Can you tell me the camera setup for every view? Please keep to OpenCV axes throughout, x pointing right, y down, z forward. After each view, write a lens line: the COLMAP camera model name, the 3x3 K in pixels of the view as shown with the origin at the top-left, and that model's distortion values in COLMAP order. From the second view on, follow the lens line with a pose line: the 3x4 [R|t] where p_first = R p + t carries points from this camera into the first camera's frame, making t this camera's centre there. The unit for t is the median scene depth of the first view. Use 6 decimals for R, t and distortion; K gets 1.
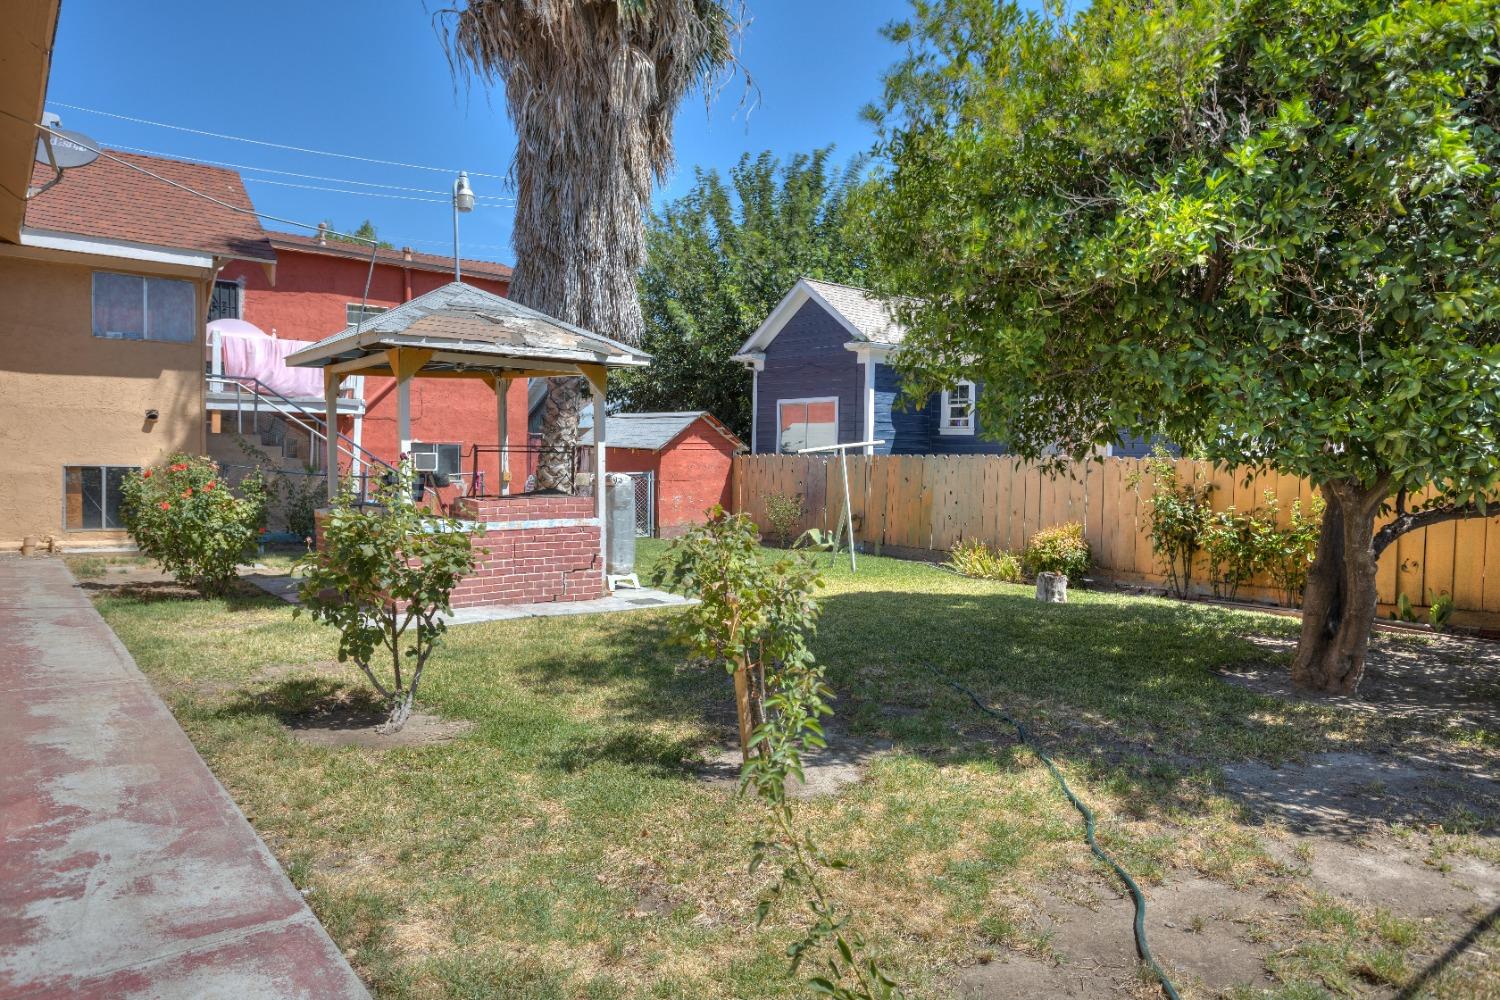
lens RADIAL K [[1022.0, 0, 750.0], [0, 1022.0, 500.0], [0, 0, 1]] dist [0.001965, 0.006317]
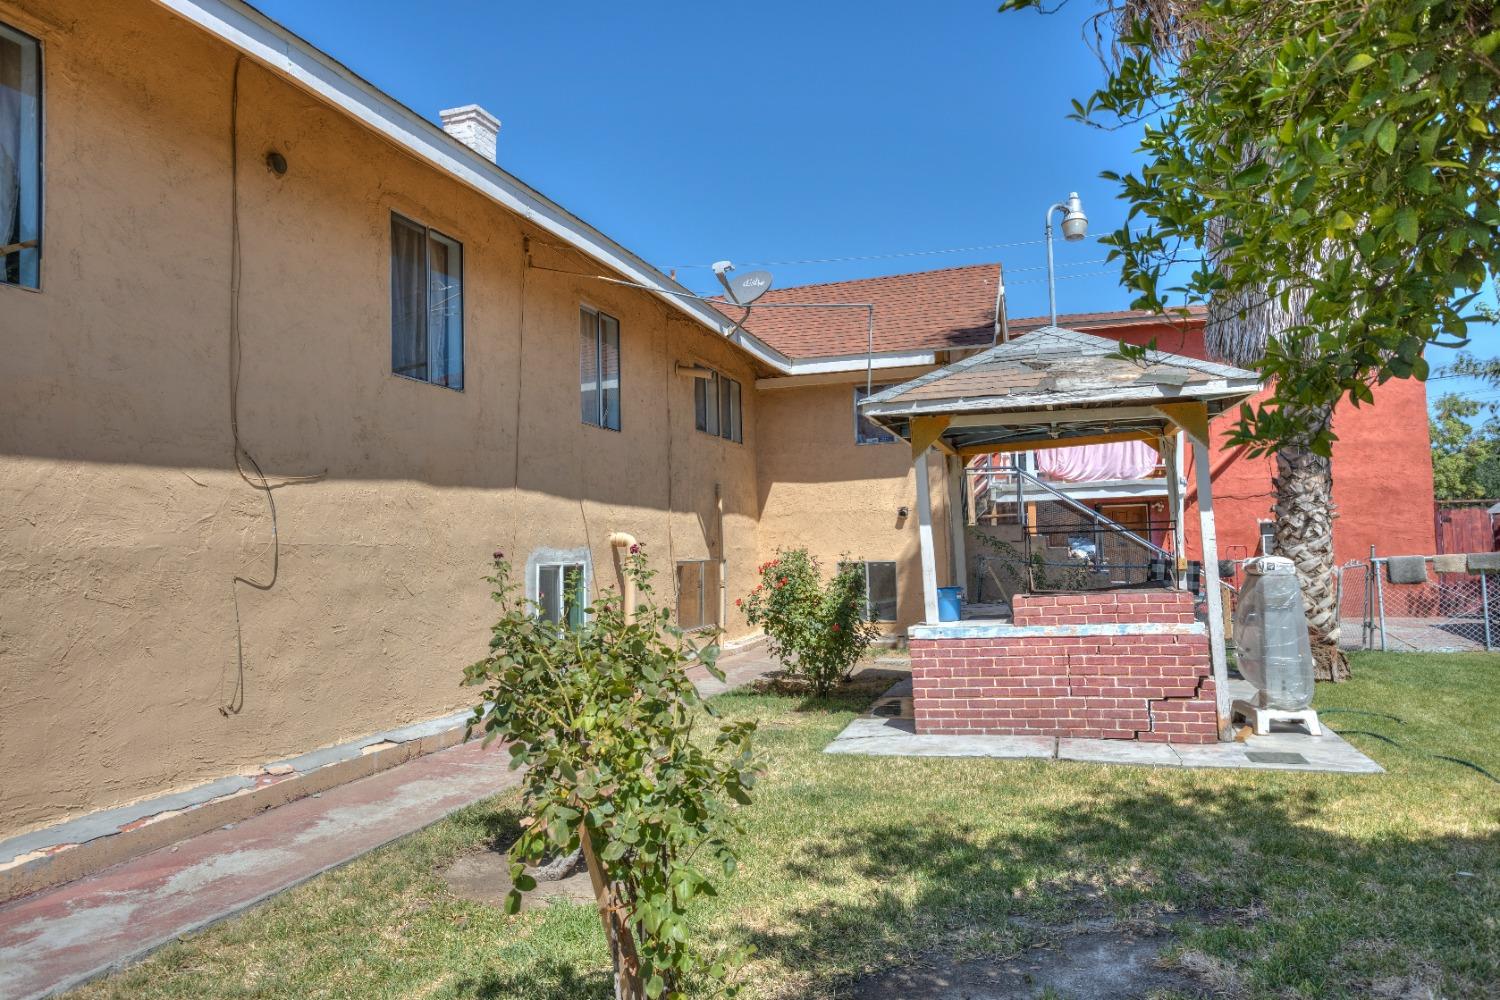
lens RADIAL K [[1022.0, 0, 750.0], [0, 1022.0, 500.0], [0, 0, 1]] dist [0.001965, 0.006317]
pose [[0.551779, -0.073255, -0.830767, 0.263787], [0.001108, 0.996198, -0.087106, -0.005329], [0.833989, 0.047143, 0.549763, 0.379776]]
